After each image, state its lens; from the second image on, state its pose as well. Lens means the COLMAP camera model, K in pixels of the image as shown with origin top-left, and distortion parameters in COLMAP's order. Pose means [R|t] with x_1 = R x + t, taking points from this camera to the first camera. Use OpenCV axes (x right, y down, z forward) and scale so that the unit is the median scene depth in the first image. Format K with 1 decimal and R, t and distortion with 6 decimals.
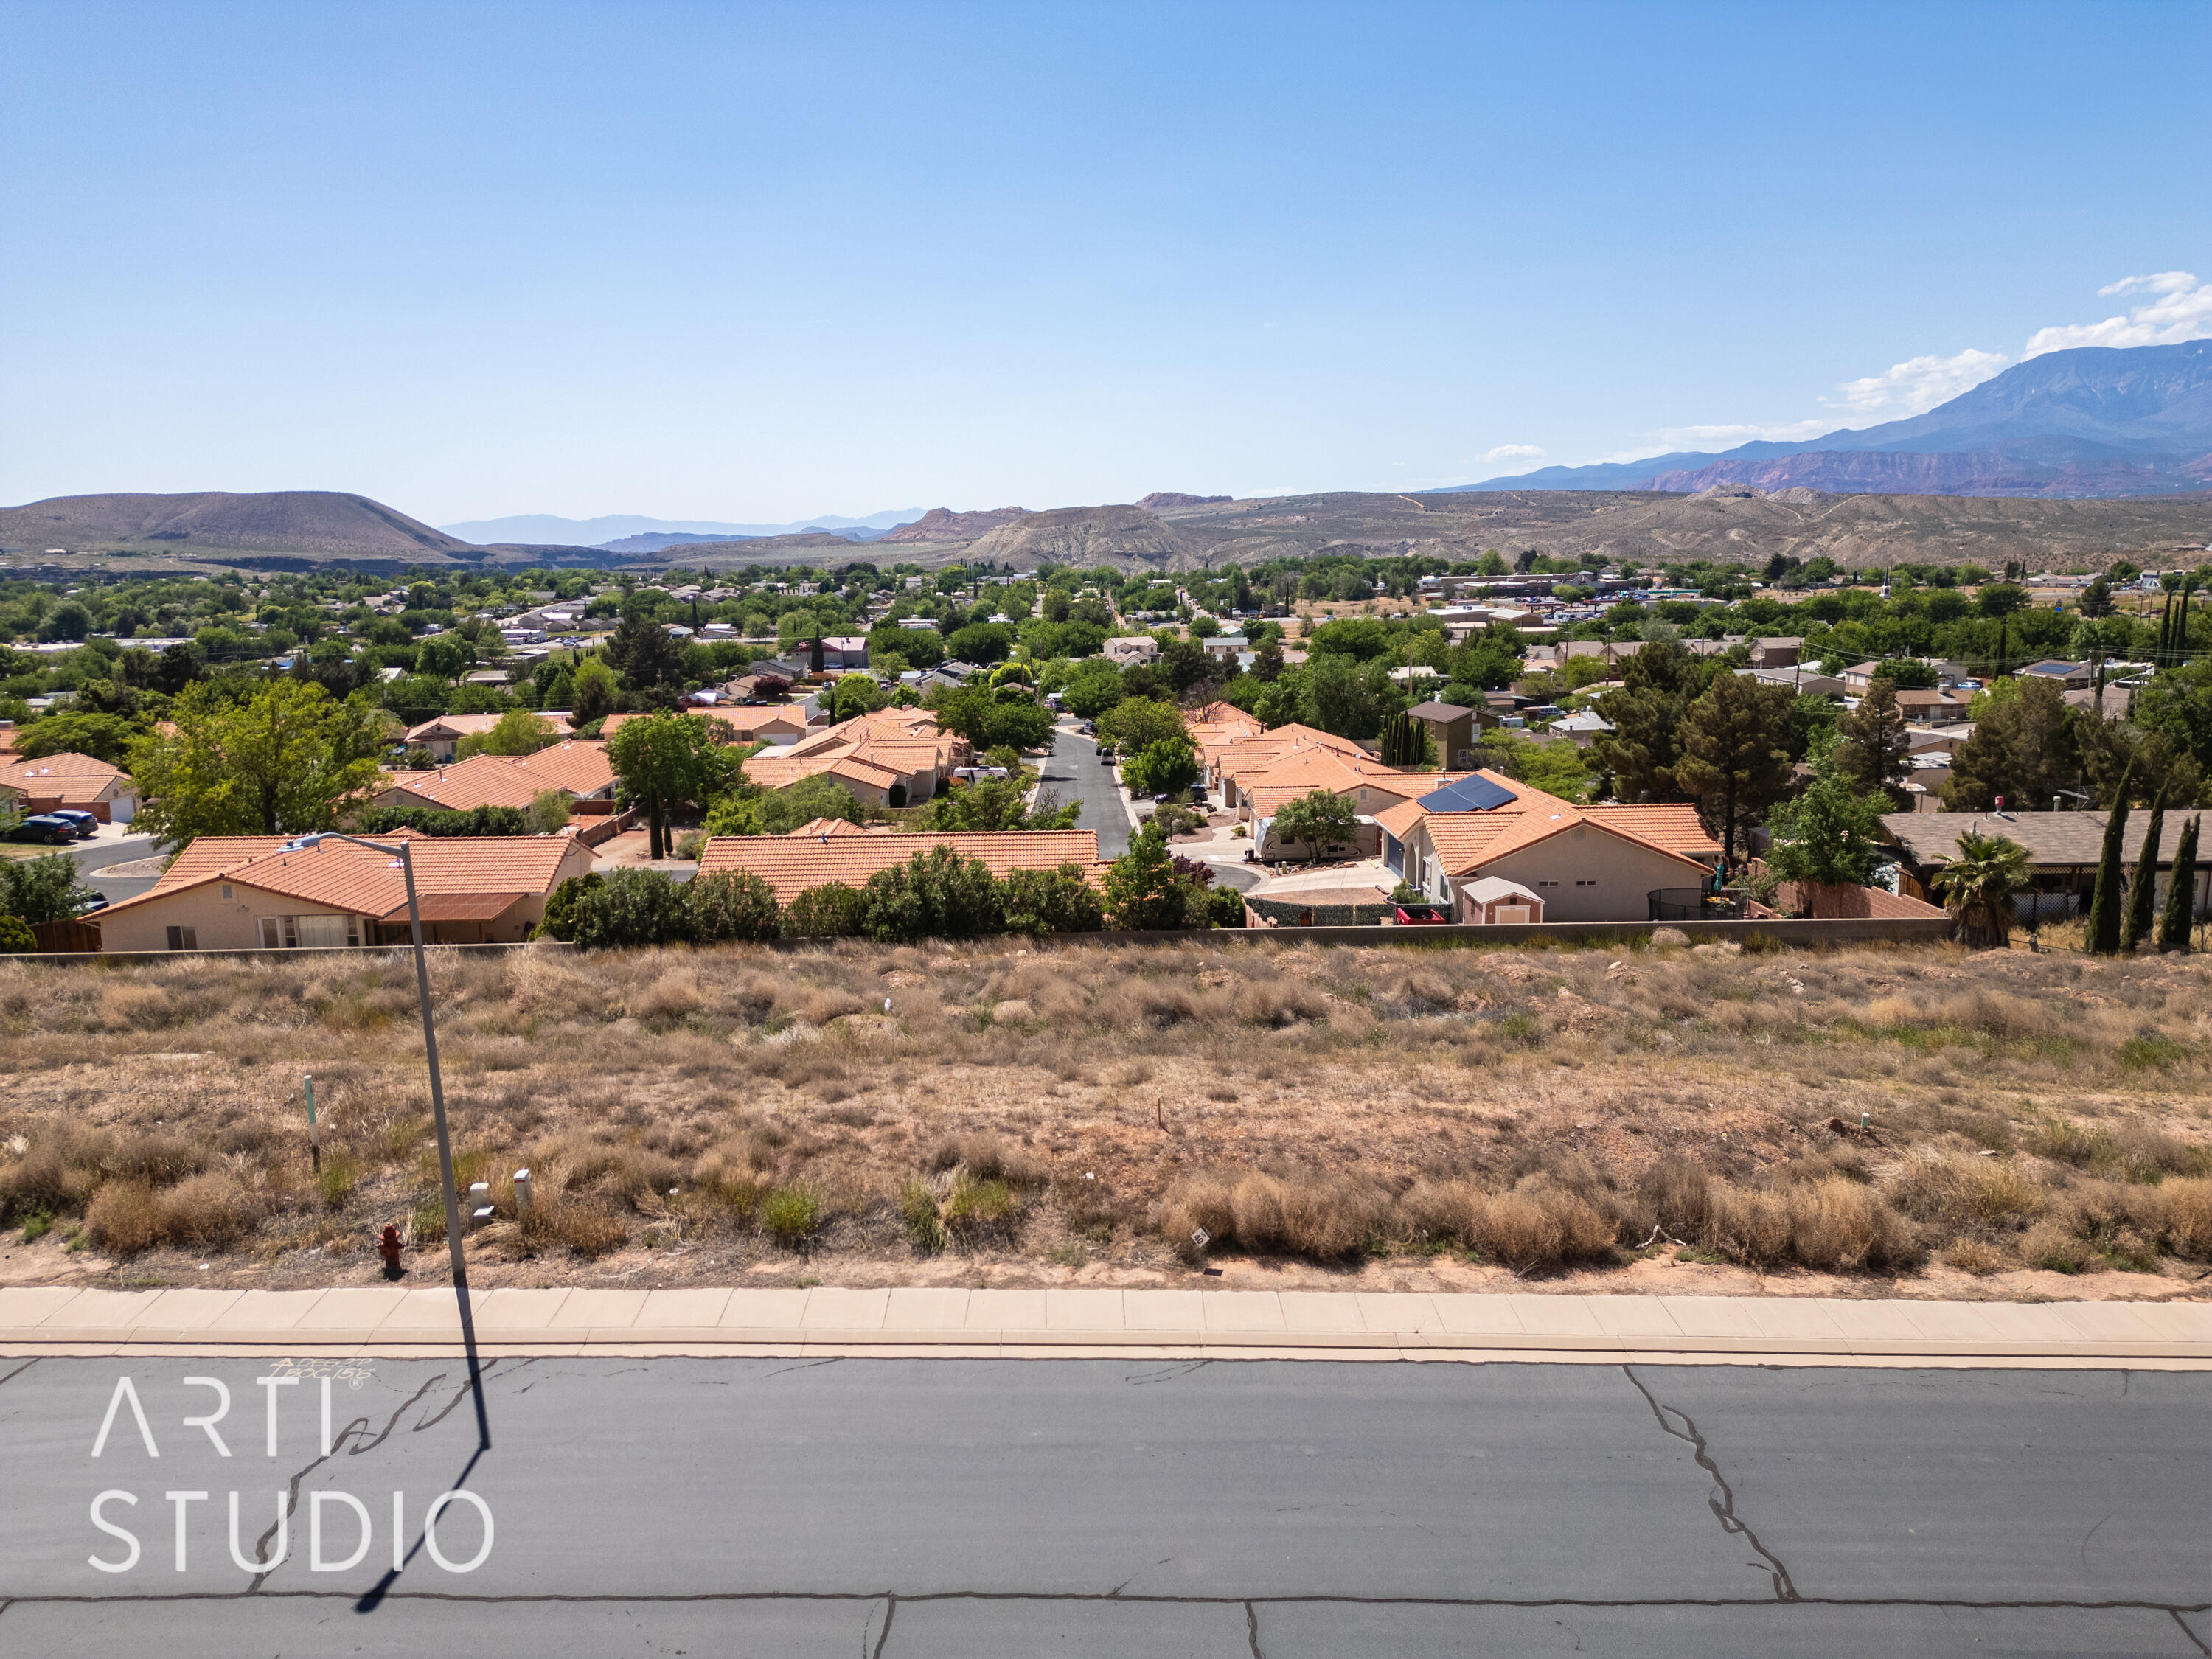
lens RADIAL K [[1550.9, 0, 1100.2], [0, 1550.9, 833.8], [0, 0, 1]] dist [0.069424, -0.064117]
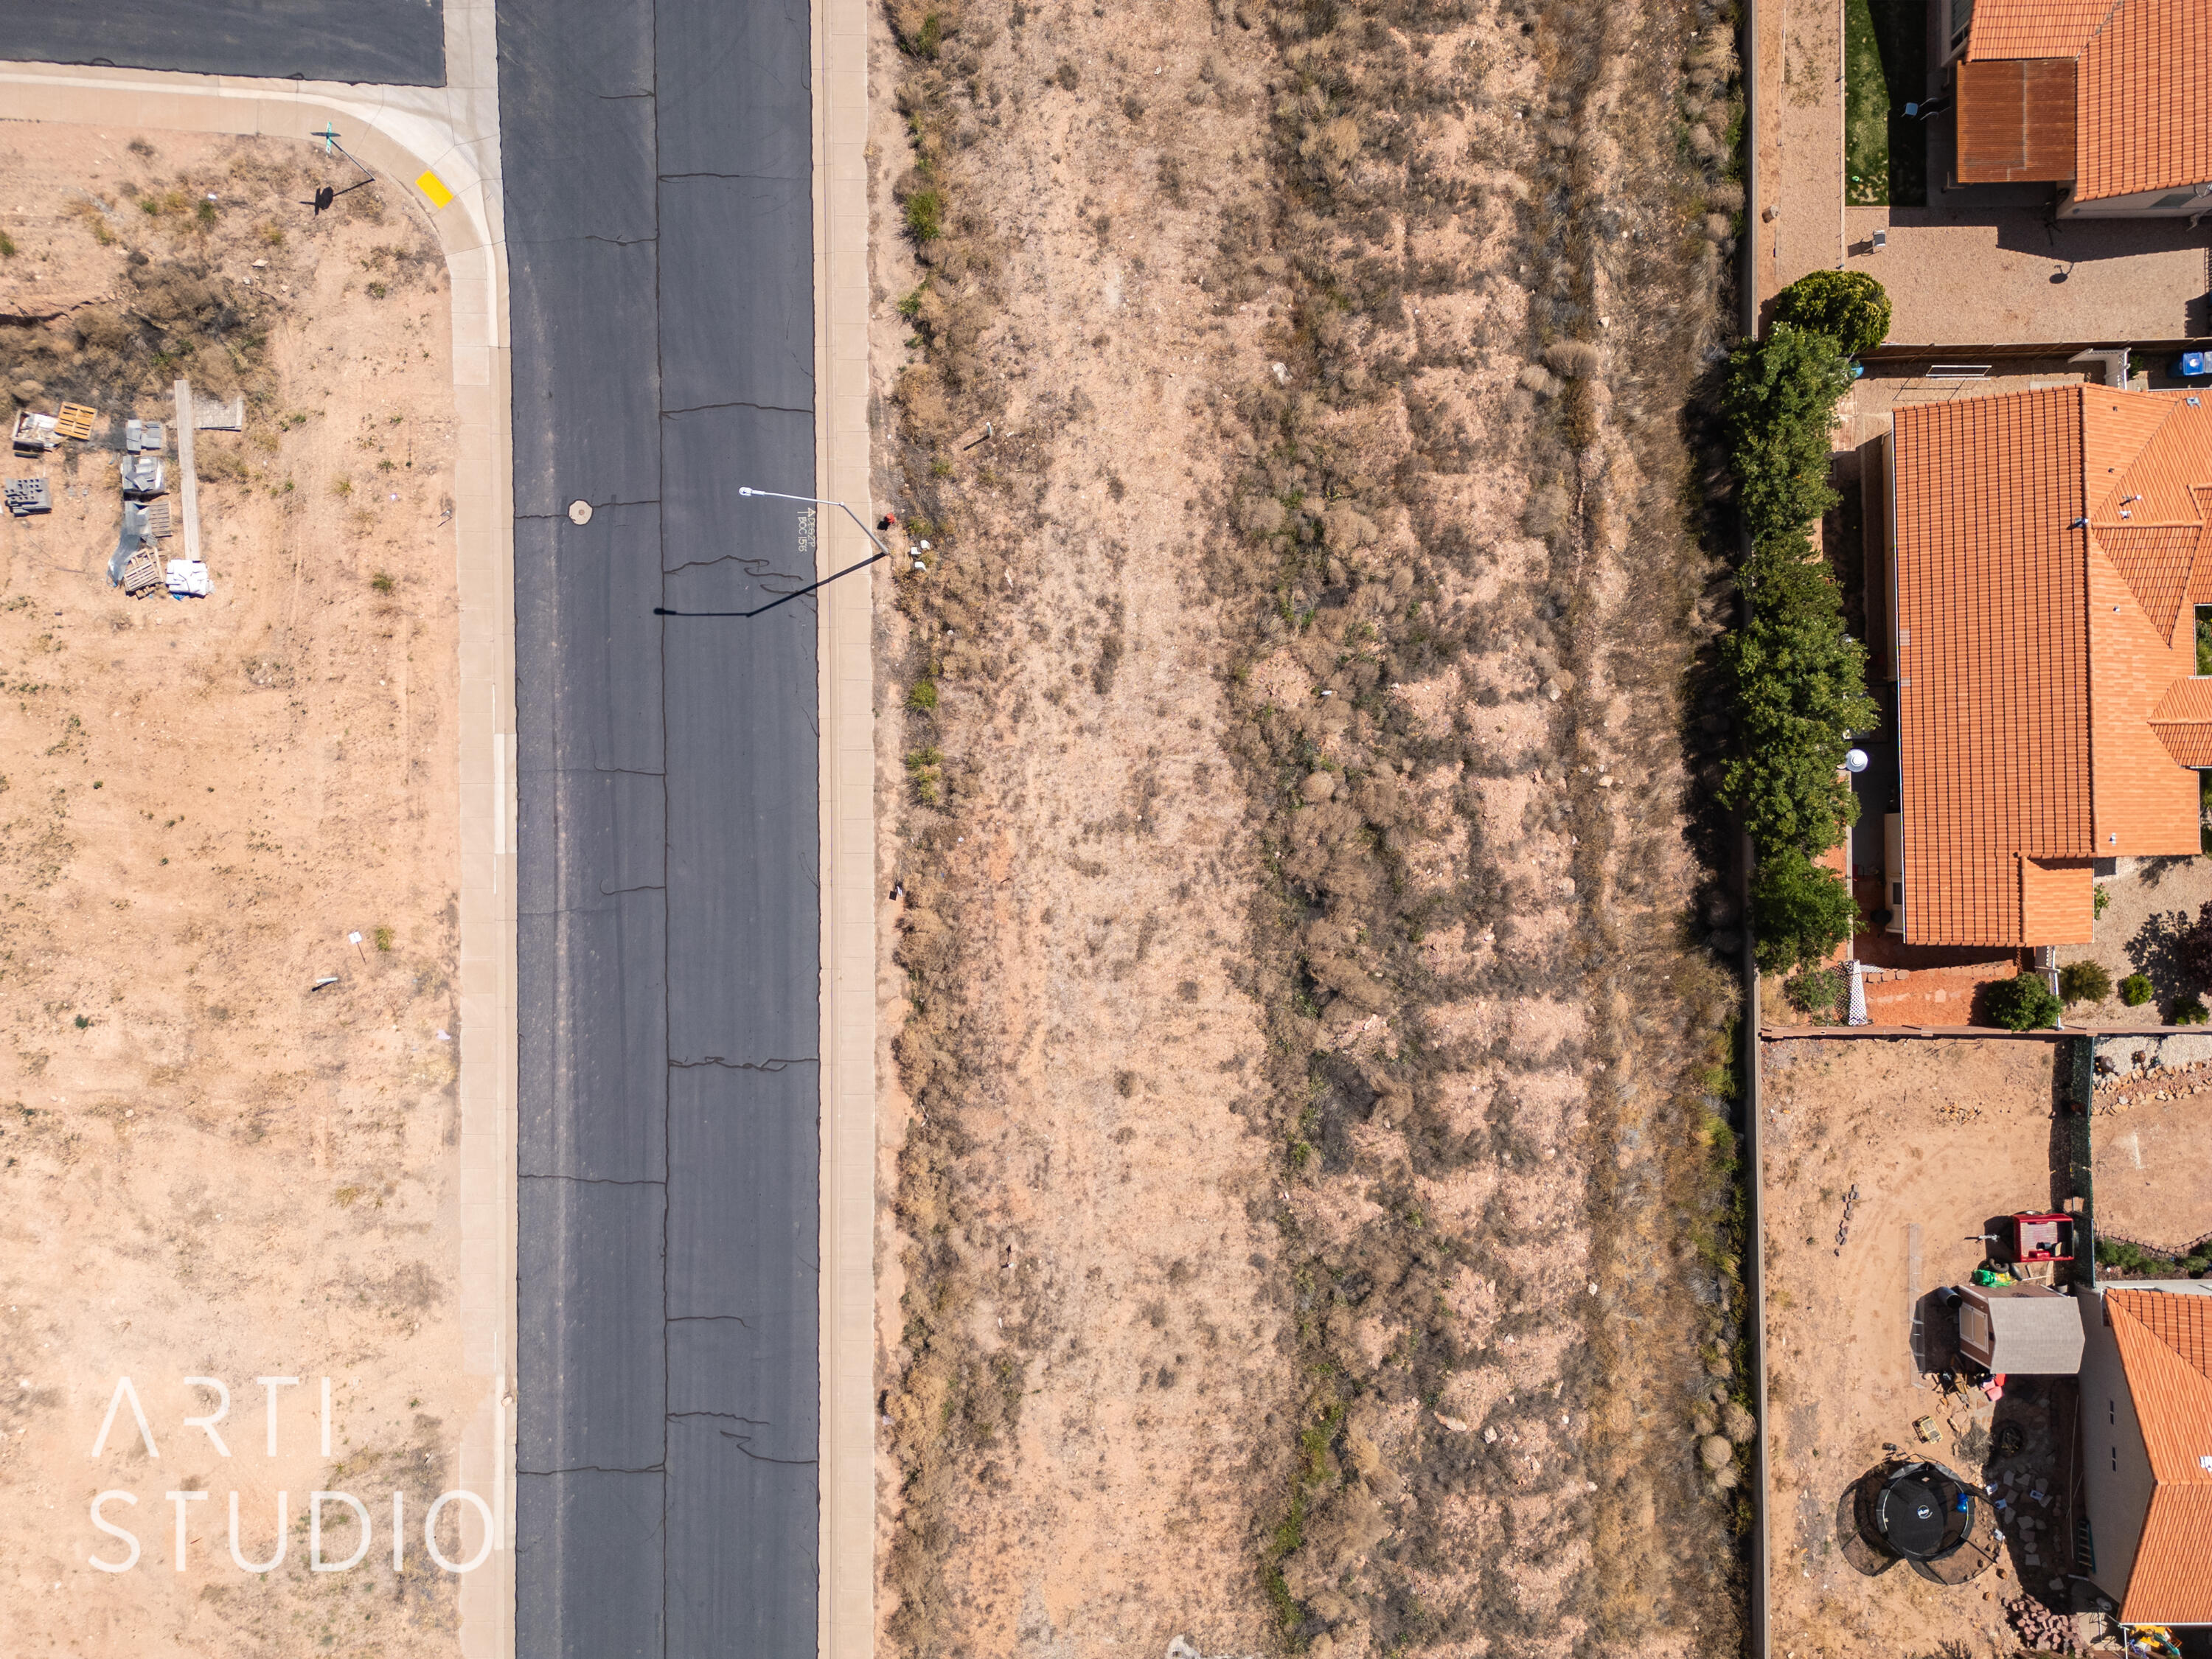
lens RADIAL K [[1550.9, 0, 1103.6], [0, 1550.9, 829.1], [0, 0, 1]] dist [0.069424, -0.064117]
pose [[-0.015568, 0.999875, -0.002603, -0.000705], [-0.181536, -0.000266, 0.983384, -0.065691], [0.983261, 0.015782, 0.181517, 0.031127]]
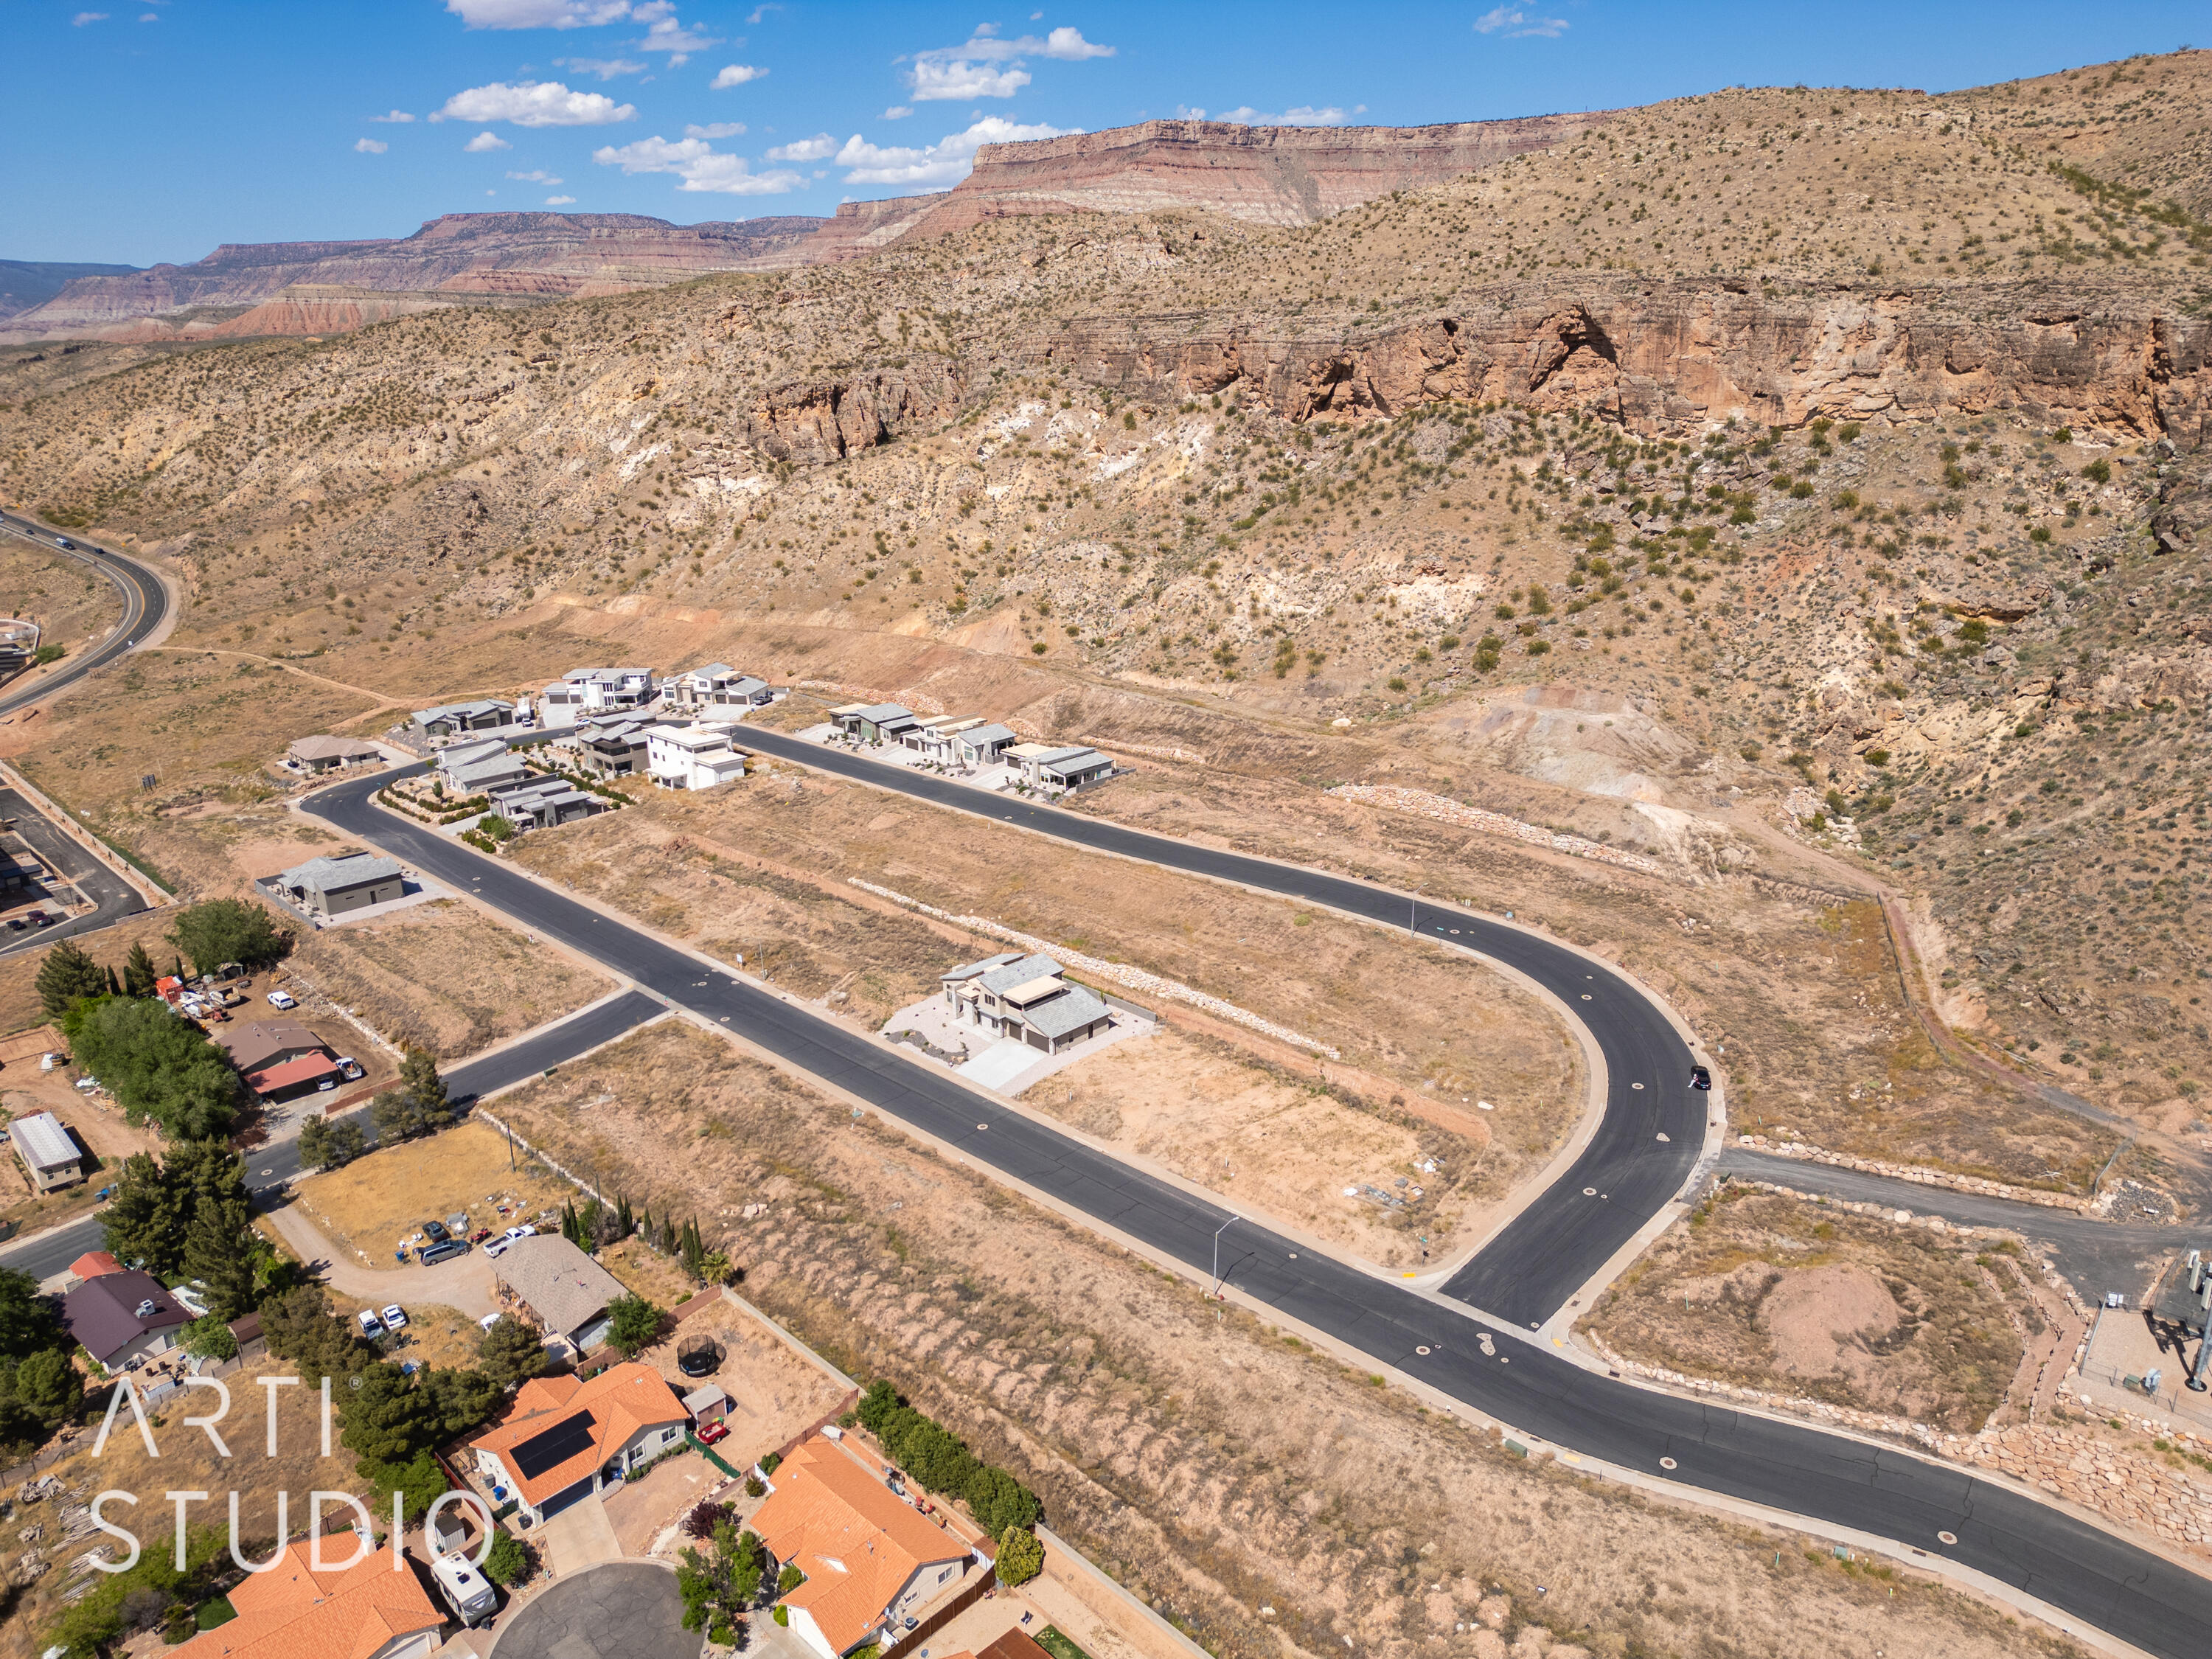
lens RADIAL K [[1550.9, 0, 1106.6], [0, 1550.9, 829.2], [0, 0, 1]] dist [0.069424, -0.064117]
pose [[-0.689544, -0.200330, 0.695987, -0.139229], [0.179846, 0.883521, 0.432489, -0.141397], [-0.701559, 0.423390, -0.573197, 0.139597]]
